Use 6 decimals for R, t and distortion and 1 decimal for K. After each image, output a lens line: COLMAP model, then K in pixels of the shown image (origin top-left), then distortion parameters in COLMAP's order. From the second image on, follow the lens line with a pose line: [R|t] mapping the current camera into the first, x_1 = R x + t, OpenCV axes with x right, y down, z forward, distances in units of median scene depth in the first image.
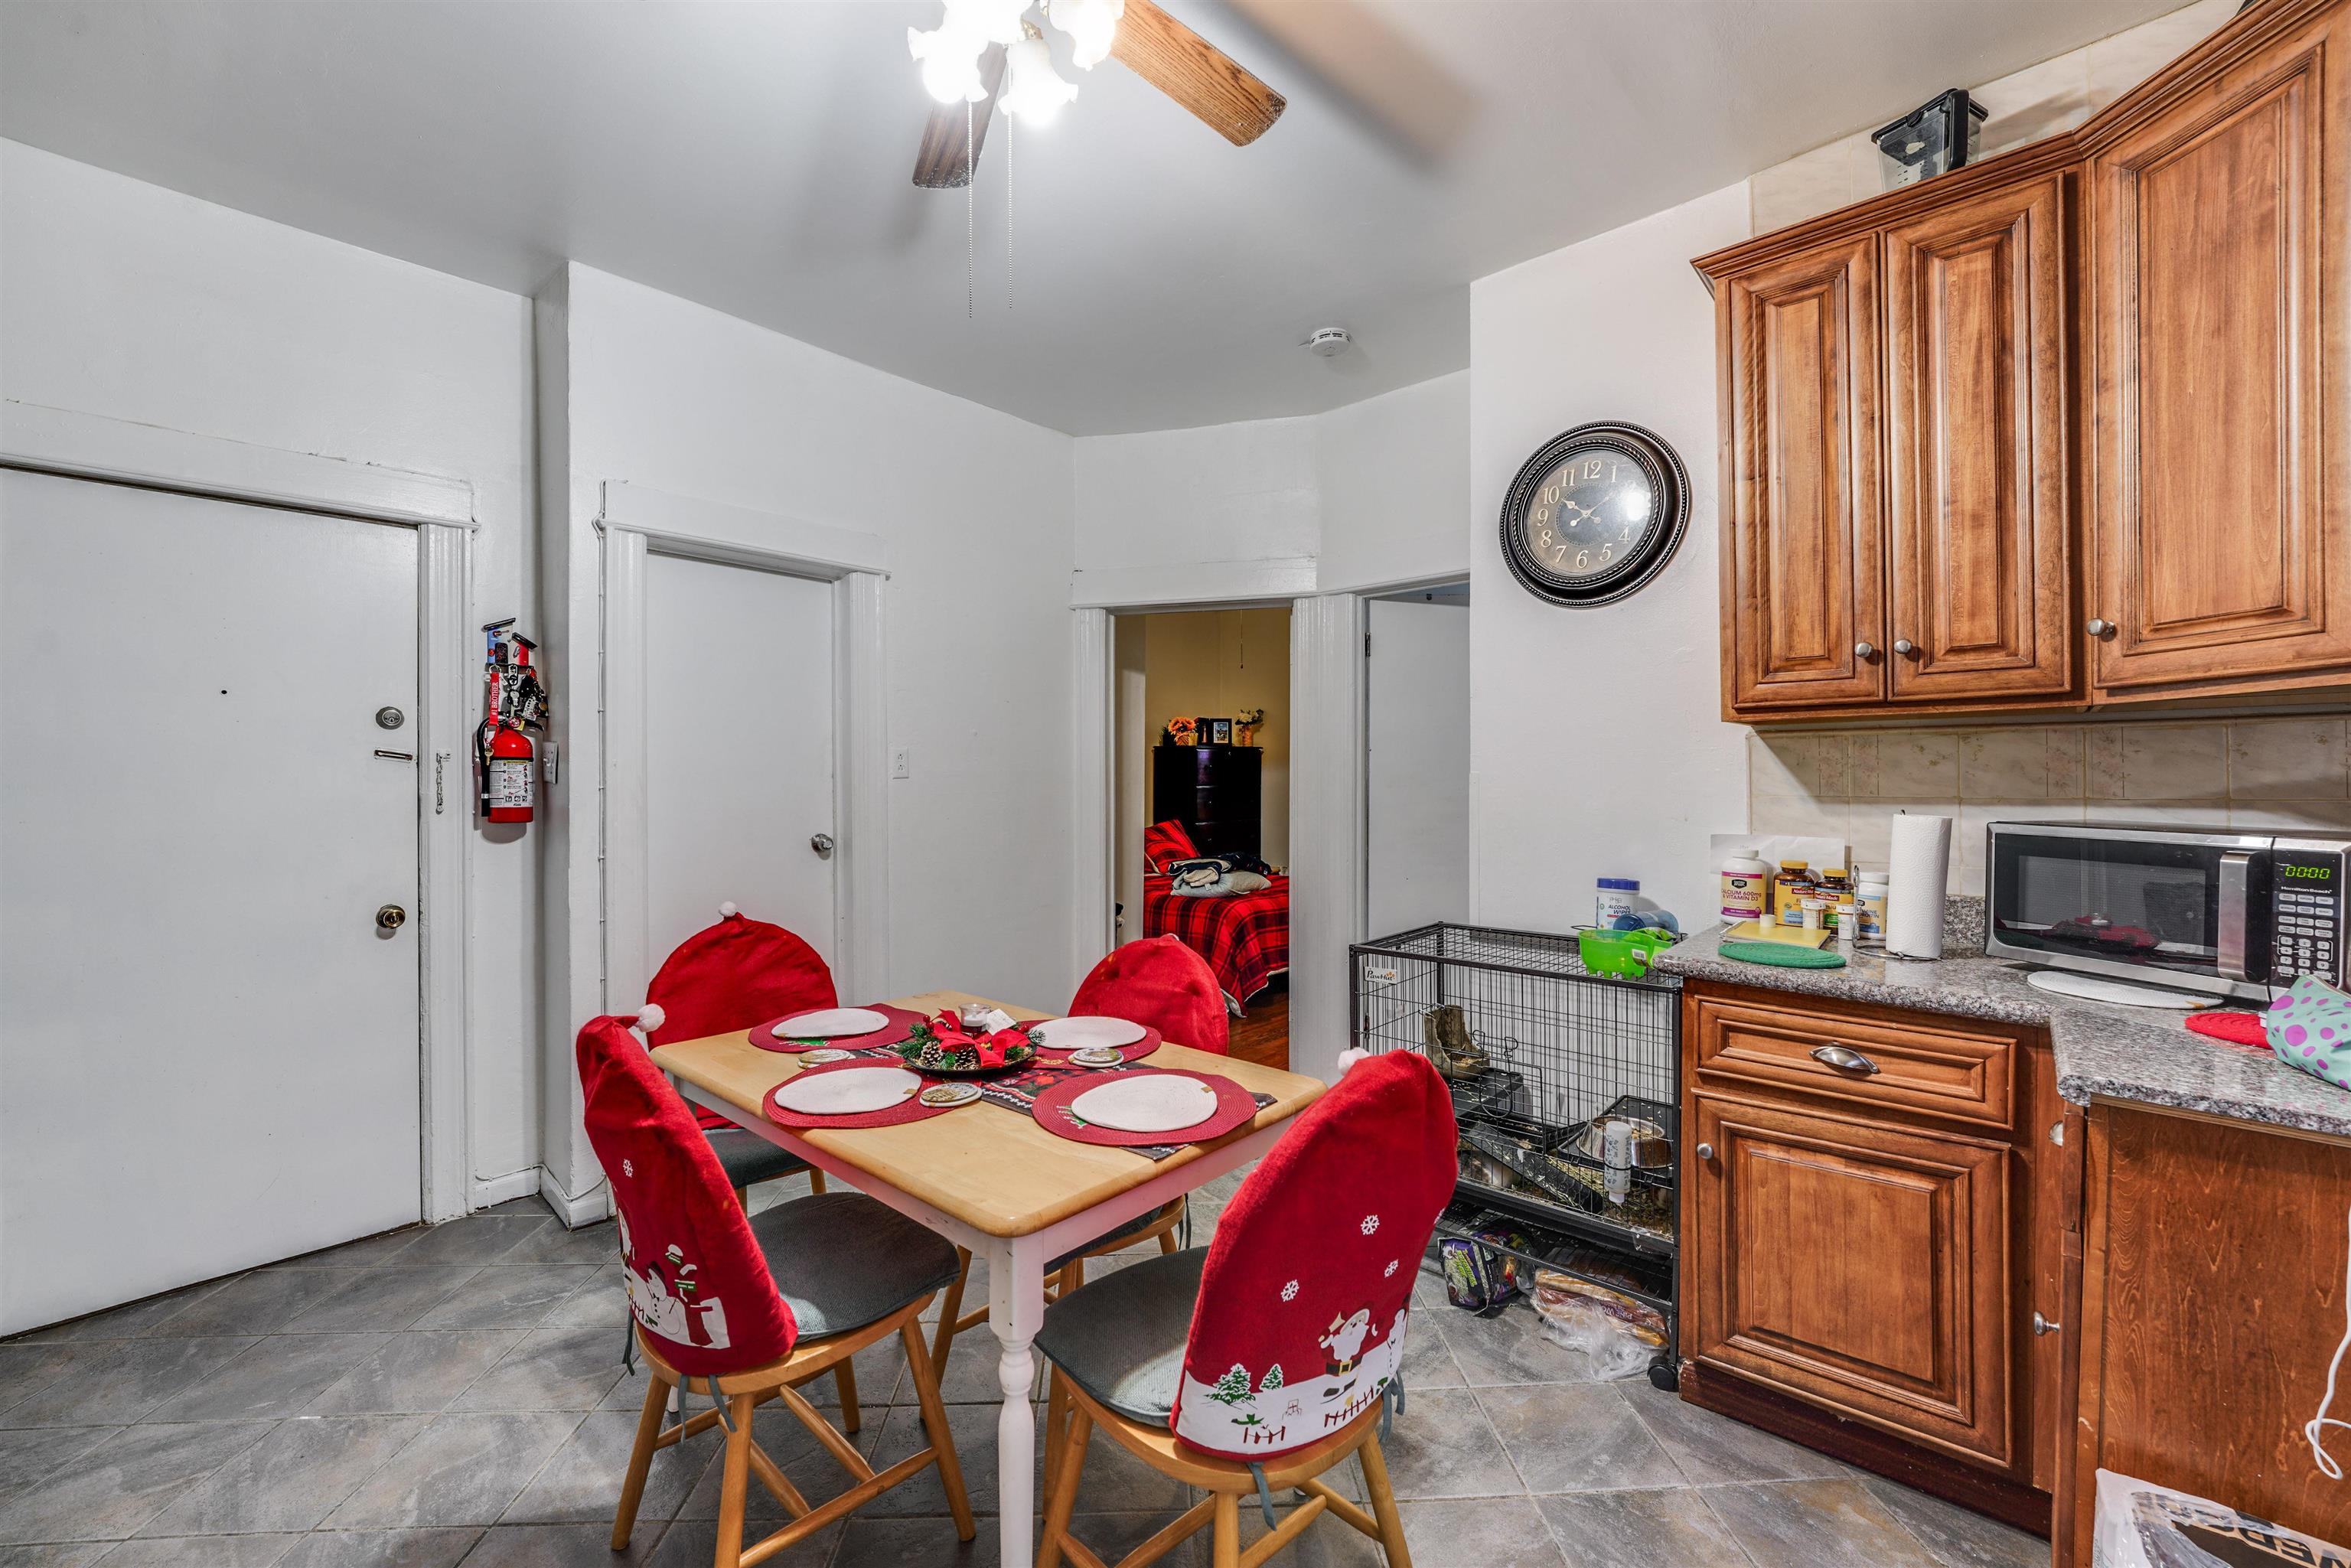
lens RADIAL K [[965.3, 0, 1172.6], [0, 965.3, 773.4], [0, 0, 1]] dist [-0.017074, 0.000166]
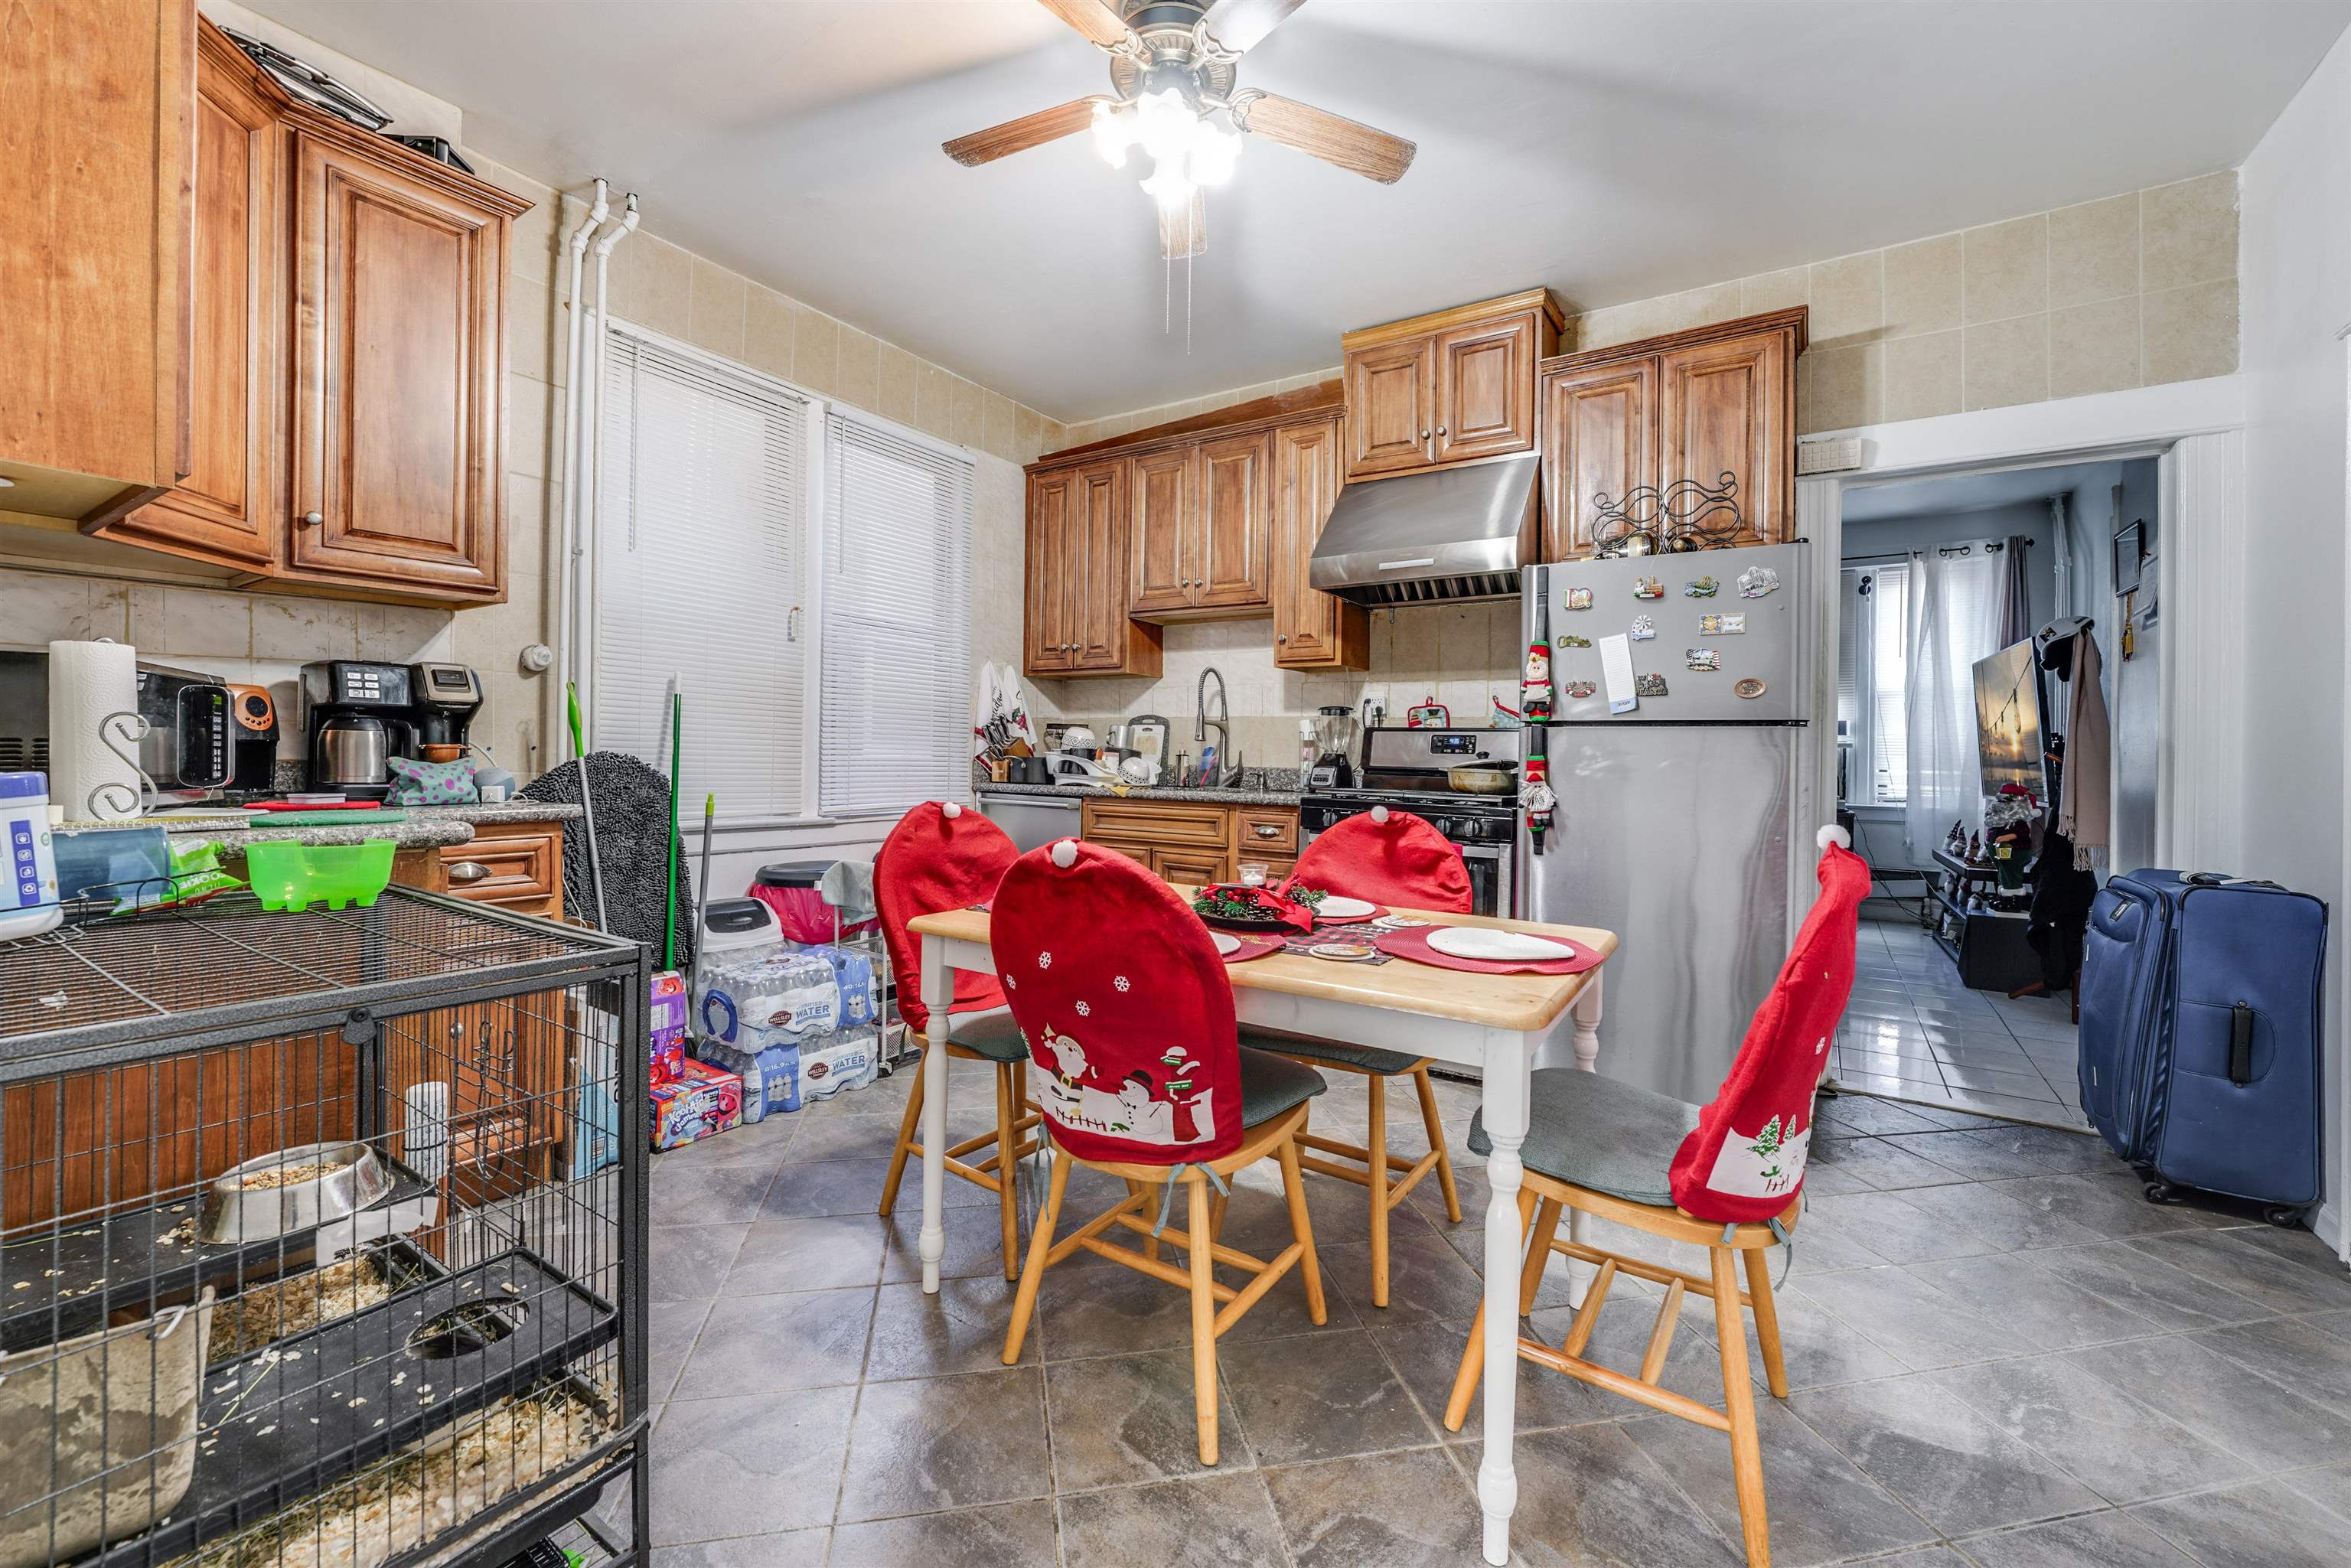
lens RADIAL K [[955.2, 0, 1182.9], [0, 955.2, 753.5], [0, 0, 1]] dist [-0.010919, 0.000326]
pose [[-0.985388, -0.011145, -0.169957, 0.035539], [-0.010939, 0.999938, -0.002147, 0.106307], [0.169970, -0.000256, -0.985449, 1.631302]]
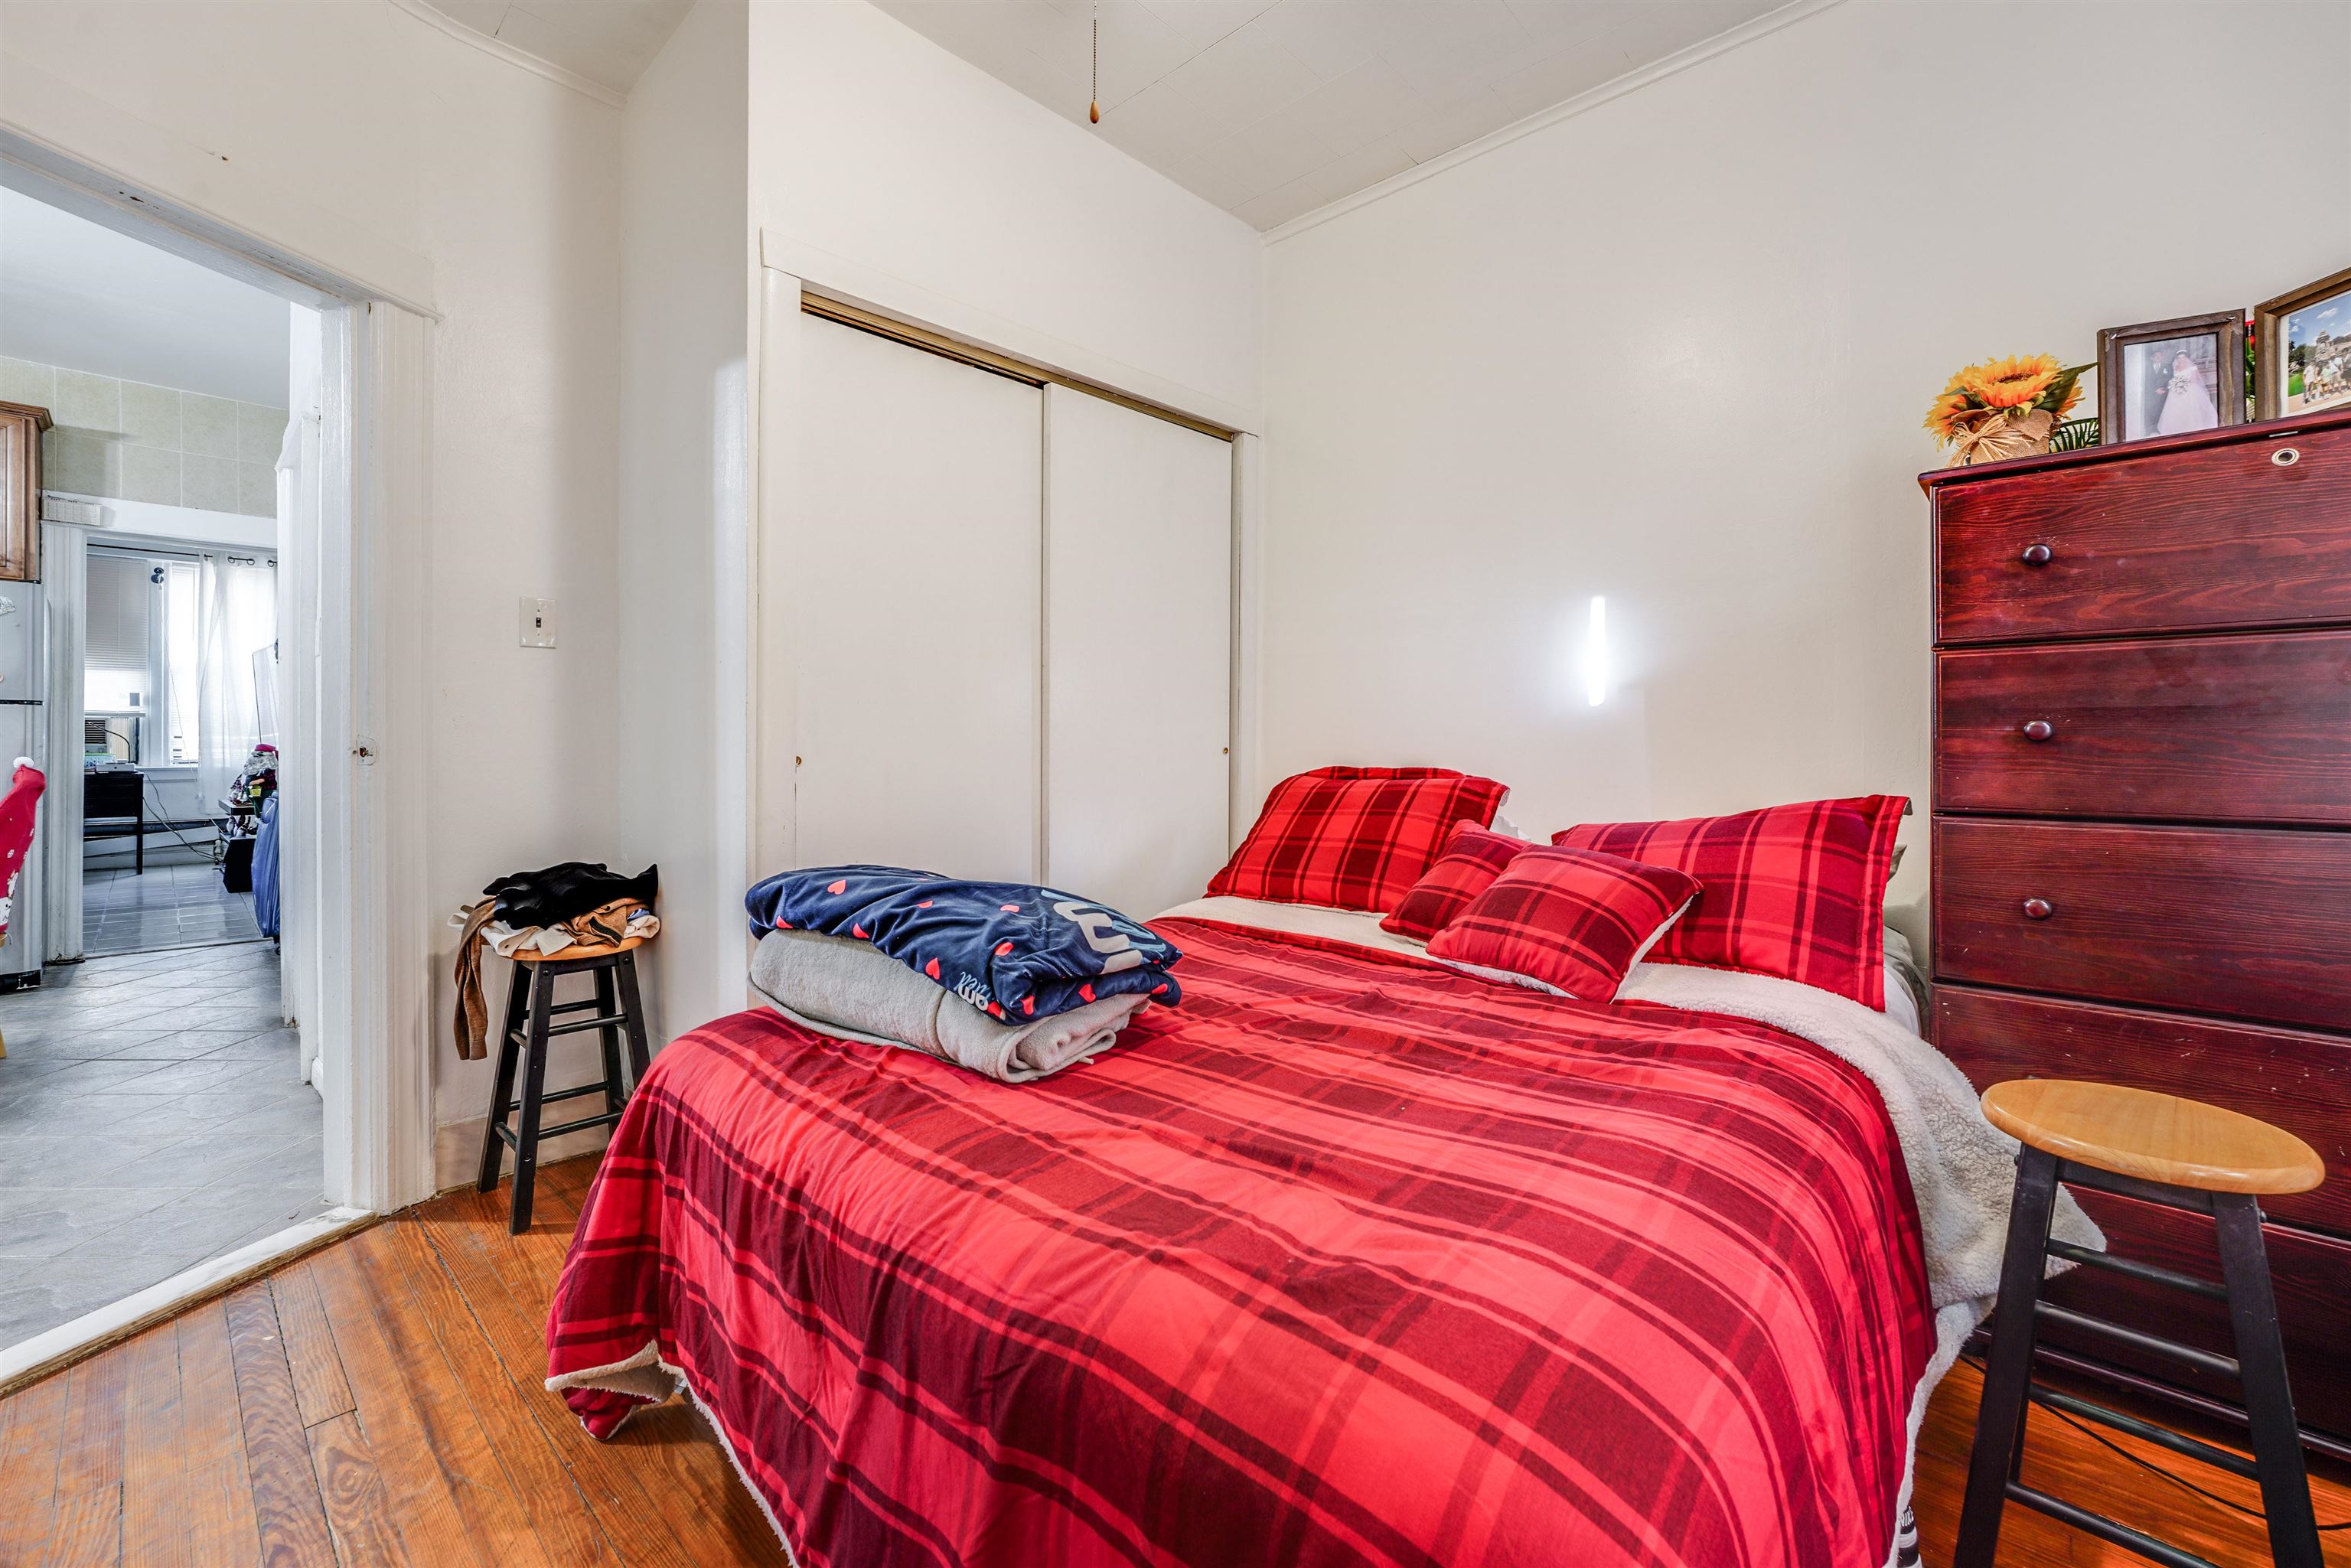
lens RADIAL K [[972.4, 0, 1182.2], [0, 972.4, 738.2], [0, 0, 1]] dist [-0.001649, 0.000136]
pose [[-0.005647, -0.000528, -0.999984, 0.840420], [-0.004220, 0.999991, -0.000504, 0.119402], [0.999975, 0.004217, -0.005649, 2.693548]]
